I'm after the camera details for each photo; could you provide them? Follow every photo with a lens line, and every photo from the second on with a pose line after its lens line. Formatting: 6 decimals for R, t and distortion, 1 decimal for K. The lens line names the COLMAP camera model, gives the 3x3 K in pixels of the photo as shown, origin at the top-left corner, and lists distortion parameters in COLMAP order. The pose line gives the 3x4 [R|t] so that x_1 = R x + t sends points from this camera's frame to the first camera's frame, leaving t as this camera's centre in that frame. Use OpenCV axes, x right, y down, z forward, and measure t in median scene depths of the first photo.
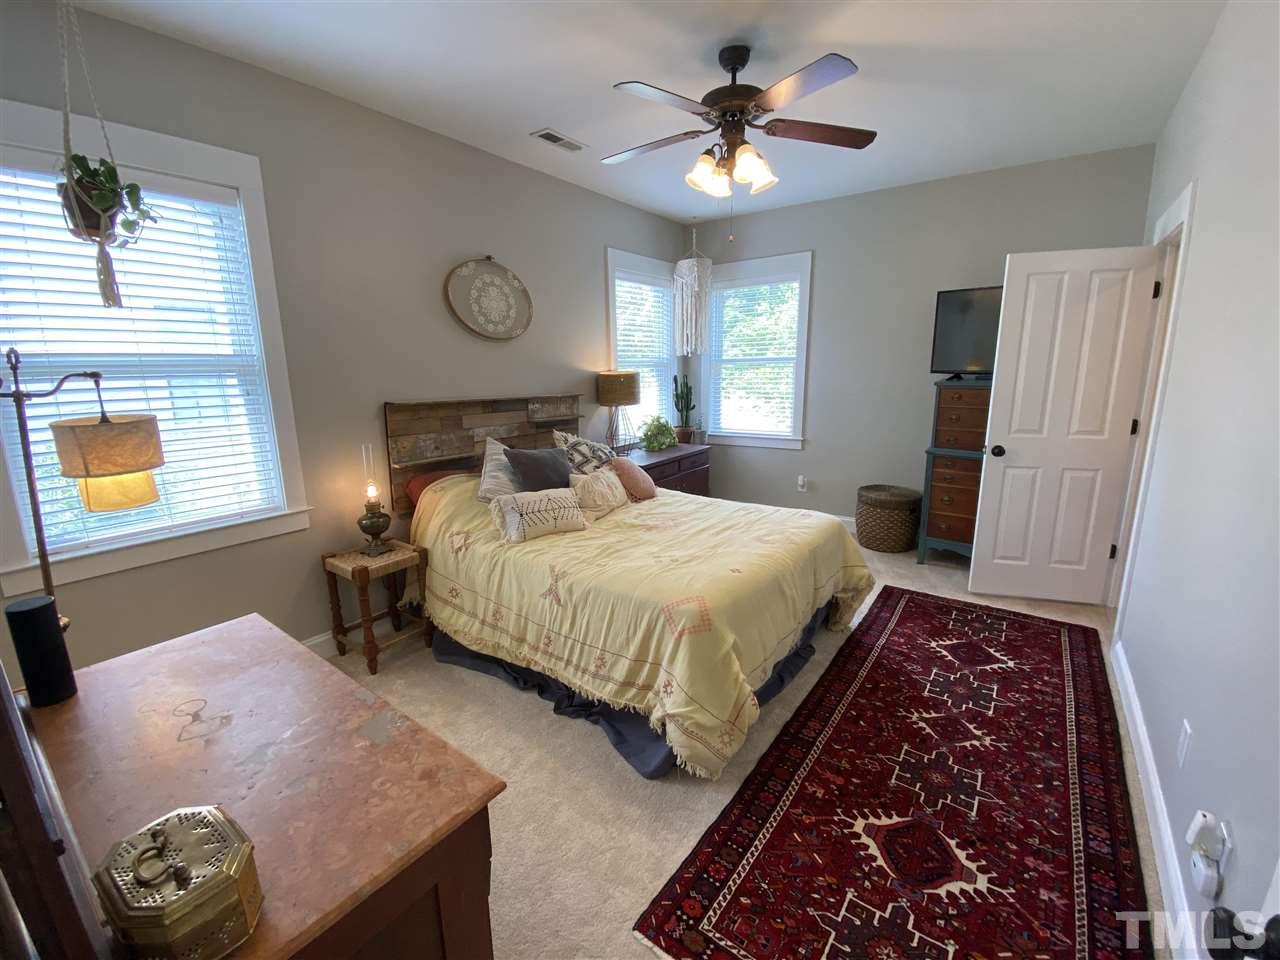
lens RADIAL K [[544.4, 0, 642.5], [0, 544.4, 486.9], [0, 0, 1]] dist [0.021136, -0.019403]
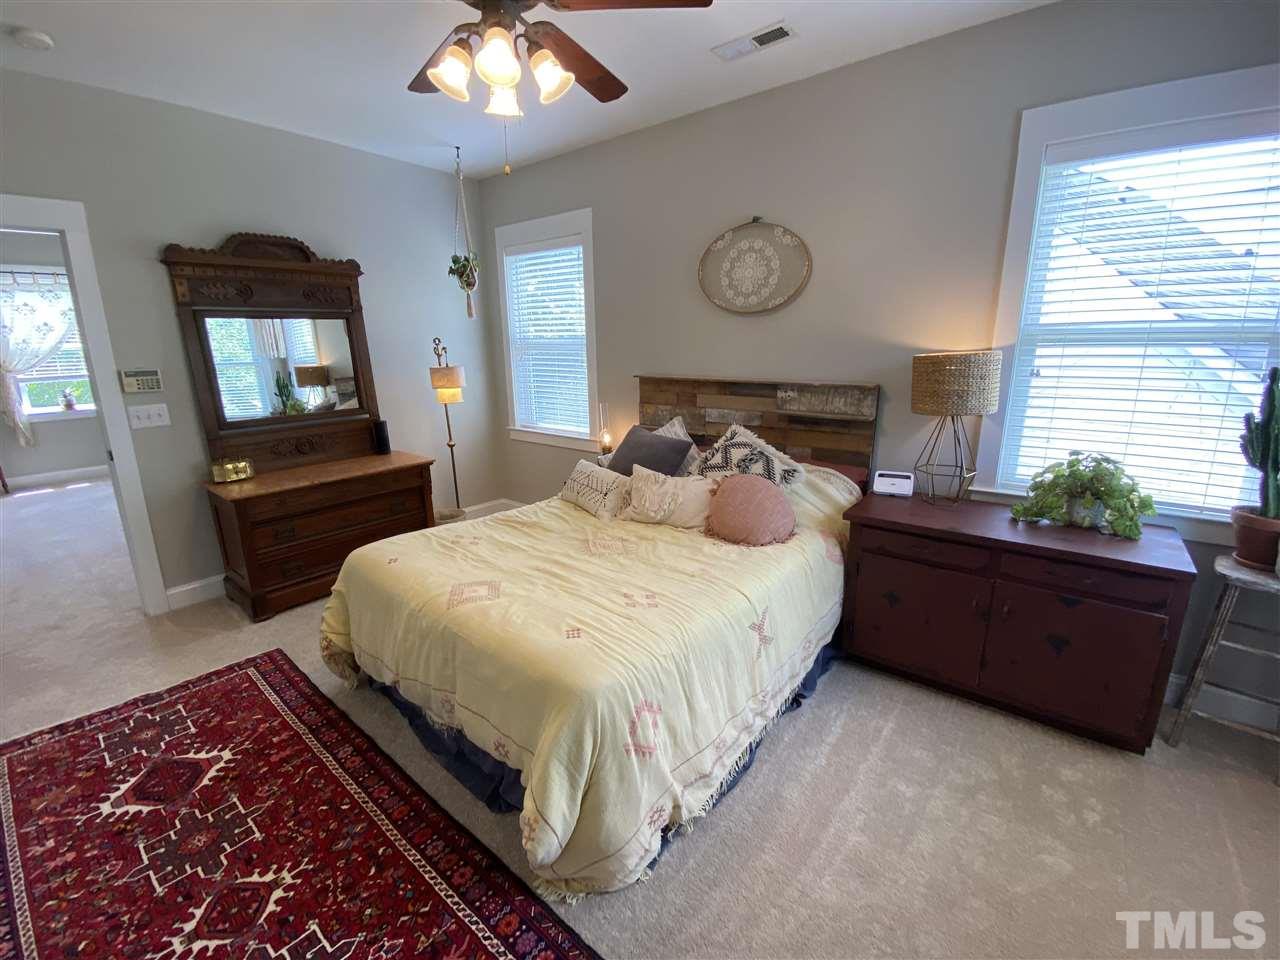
lens RADIAL K [[544.4, 0, 642.5], [0, 544.4, 486.9], [0, 0, 1]] dist [0.021136, -0.019403]
pose [[-0.063492, 0.260280, -0.963443, 0.794068], [-0.200551, 0.942370, 0.267803, -0.245798], [0.977624, 0.210222, -0.007634, 1.062448]]
